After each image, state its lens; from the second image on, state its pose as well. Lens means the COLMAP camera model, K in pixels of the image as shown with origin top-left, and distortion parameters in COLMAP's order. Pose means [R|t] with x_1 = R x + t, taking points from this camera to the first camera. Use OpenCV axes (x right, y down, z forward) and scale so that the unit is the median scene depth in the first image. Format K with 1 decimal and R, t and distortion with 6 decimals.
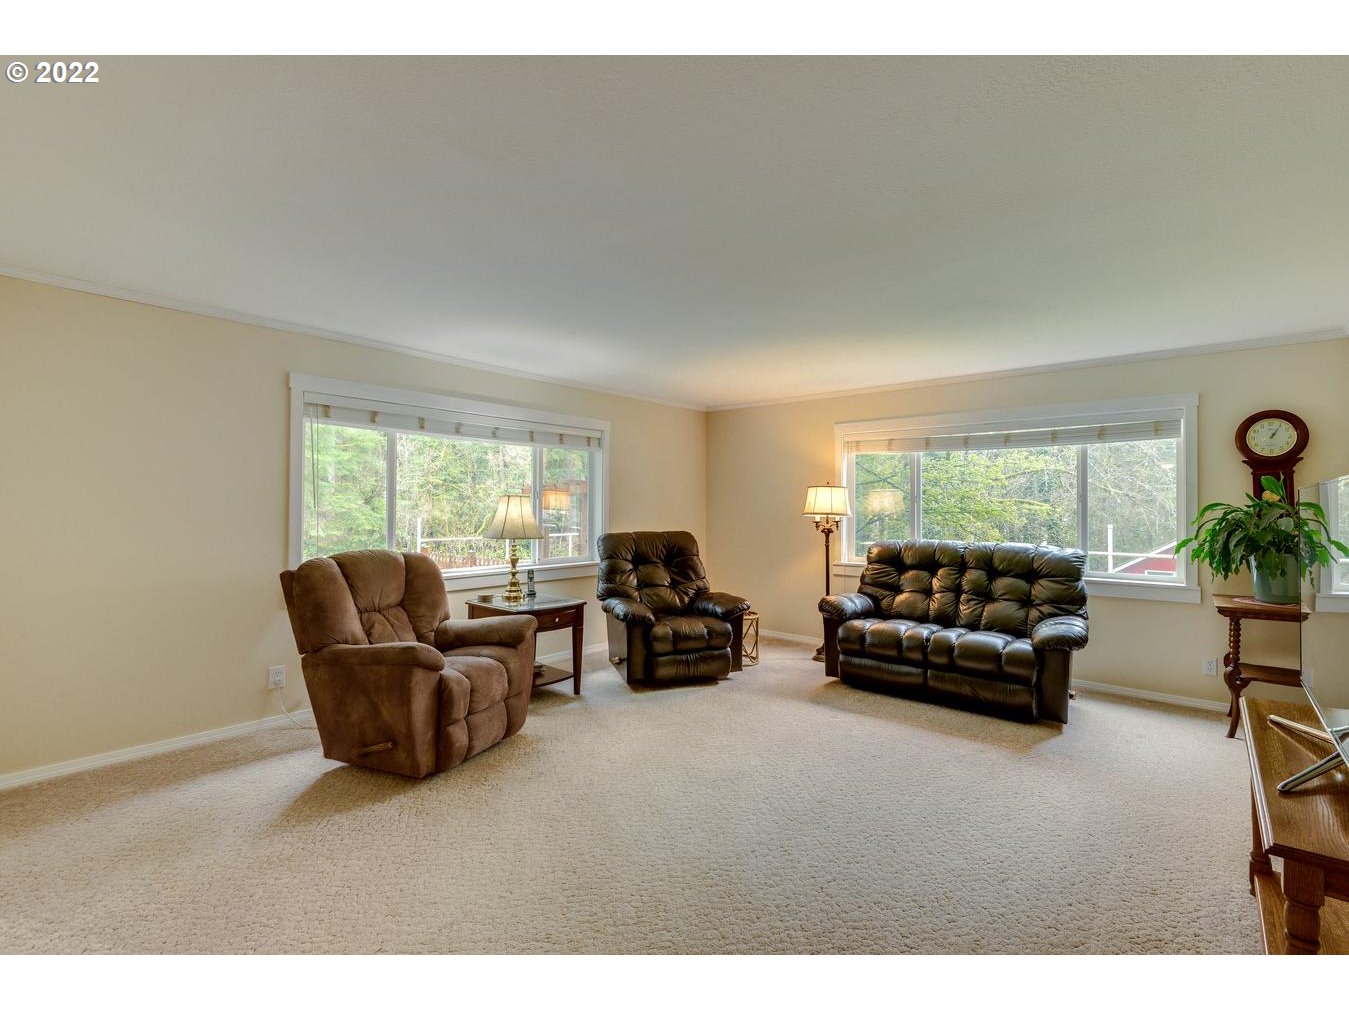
lens RADIAL K [[607.8, 0, 673.4], [0, 607.8, 507.1], [0, 0, 1]] dist [-0.000712, -0.001081]
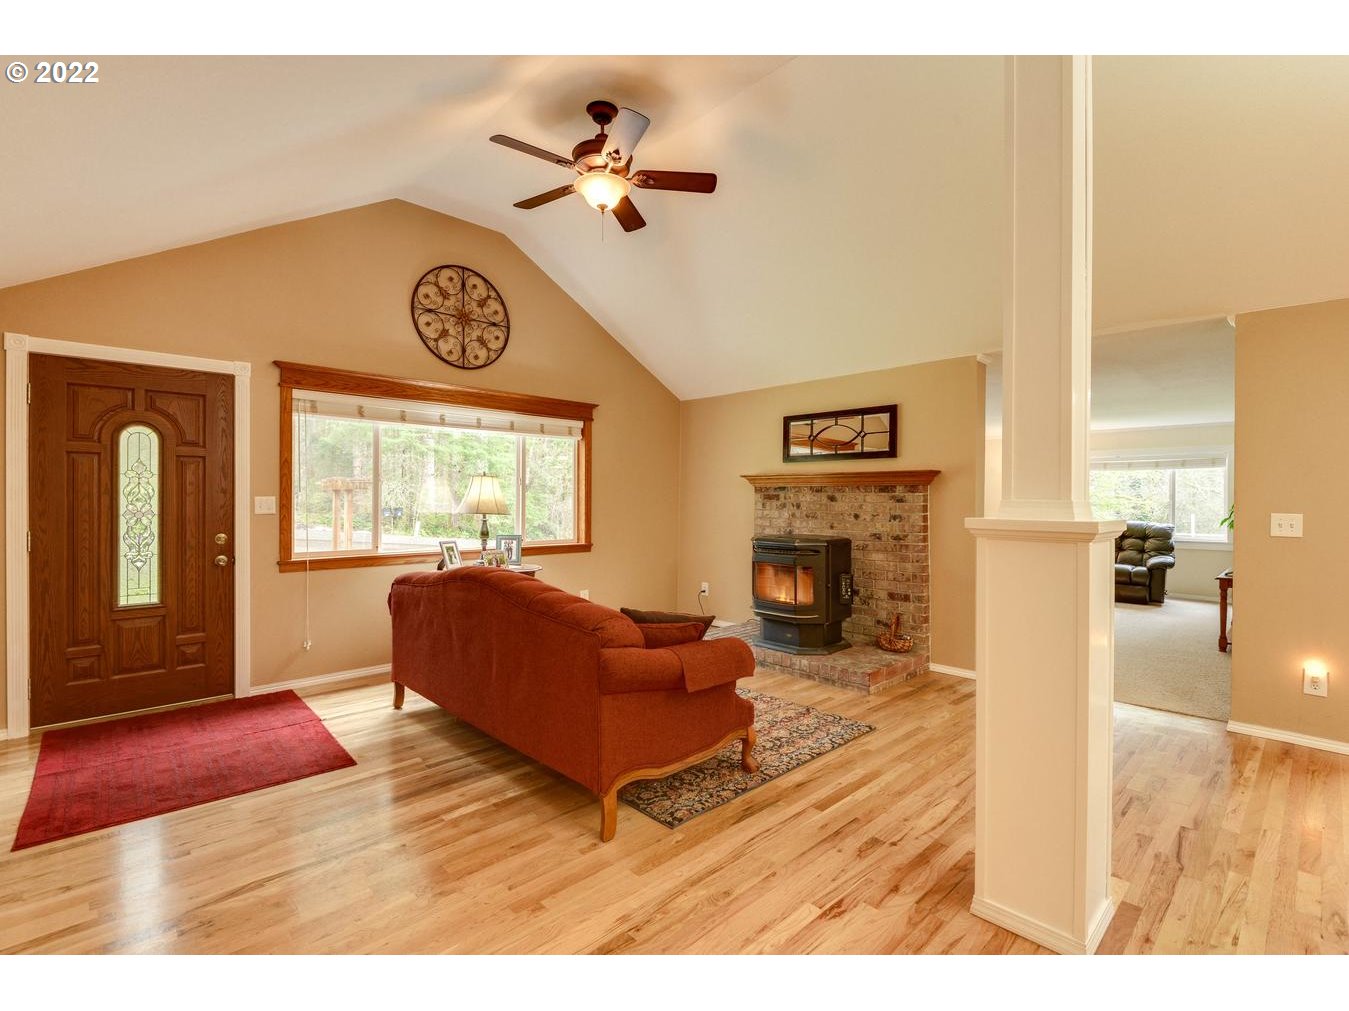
lens RADIAL K [[607.8, 0, 687.8], [0, 607.8, 500.2], [0, 0, 1]] dist [-0.000712, -0.001081]
pose [[0.996606, 0.003388, -0.082252, -0.726613], [-0.003194, 0.999992, 0.002495, -0.005913], [0.082259, -0.002224, 0.996608, -1.085512]]
